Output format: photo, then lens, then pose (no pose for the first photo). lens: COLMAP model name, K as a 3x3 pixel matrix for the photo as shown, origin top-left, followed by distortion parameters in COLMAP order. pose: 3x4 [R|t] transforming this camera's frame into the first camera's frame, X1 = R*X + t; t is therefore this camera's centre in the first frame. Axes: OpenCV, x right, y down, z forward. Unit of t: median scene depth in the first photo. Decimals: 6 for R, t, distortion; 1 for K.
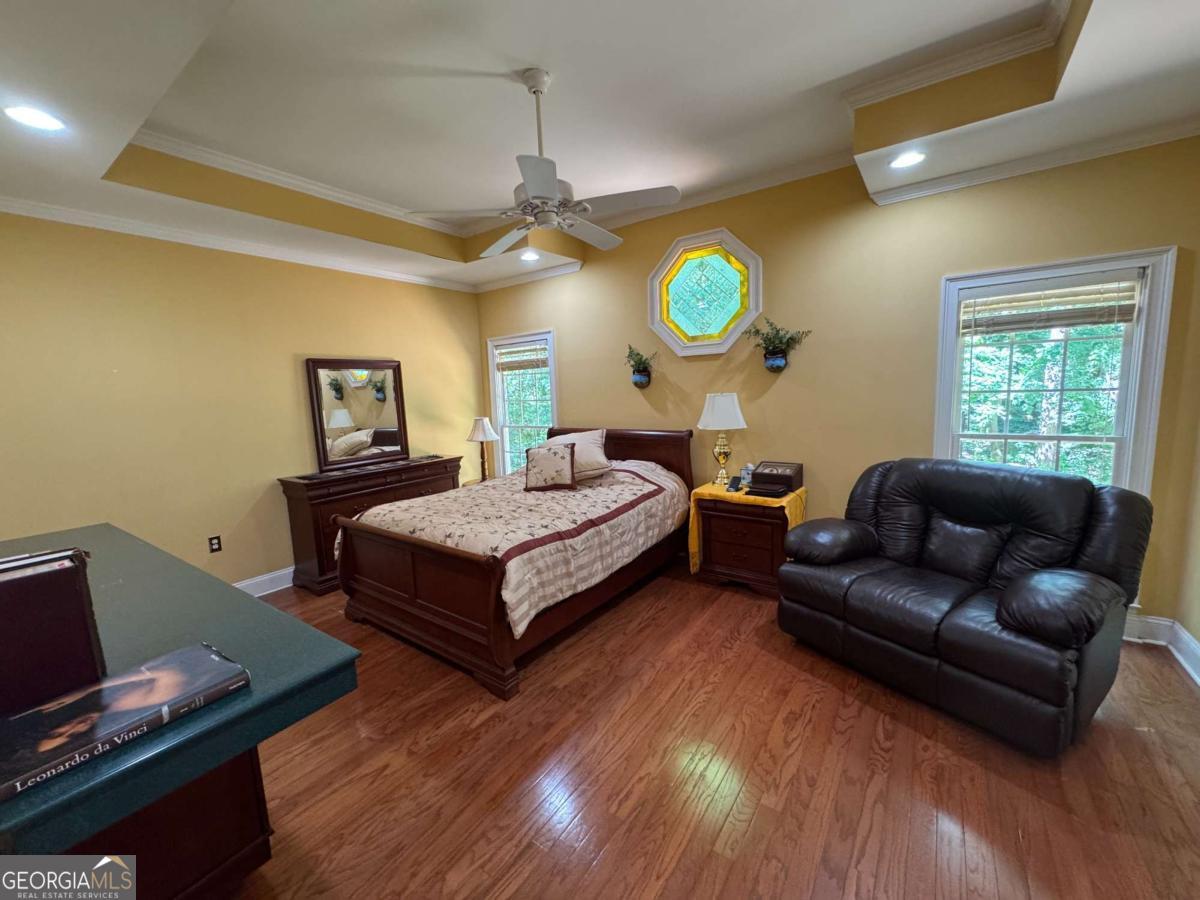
lens RADIAL K [[478.9, 0, 600.0], [0, 478.9, 449.5], [0, 0, 1]] dist [-0.003323, -0.000316]
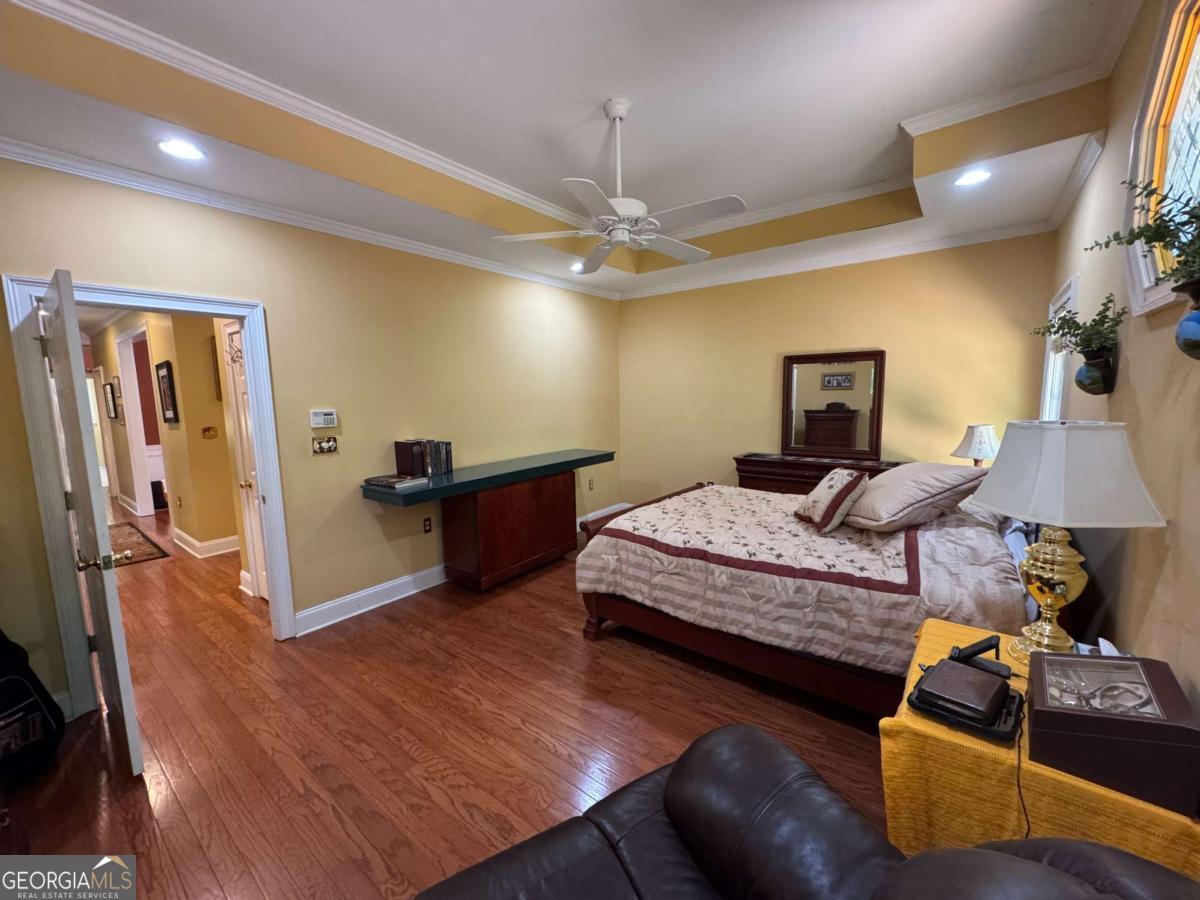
lens RADIAL K [[478.9, 0, 601.2], [0, 478.9, 450.8], [0, 0, 1]] dist [-0.003323, -0.000316]
pose [[-0.048176, 0.160301, -0.985892, 0.802329], [-0.103060, 0.980972, 0.164537, -0.148513], [0.993508, 0.109532, -0.030739, 0.832299]]
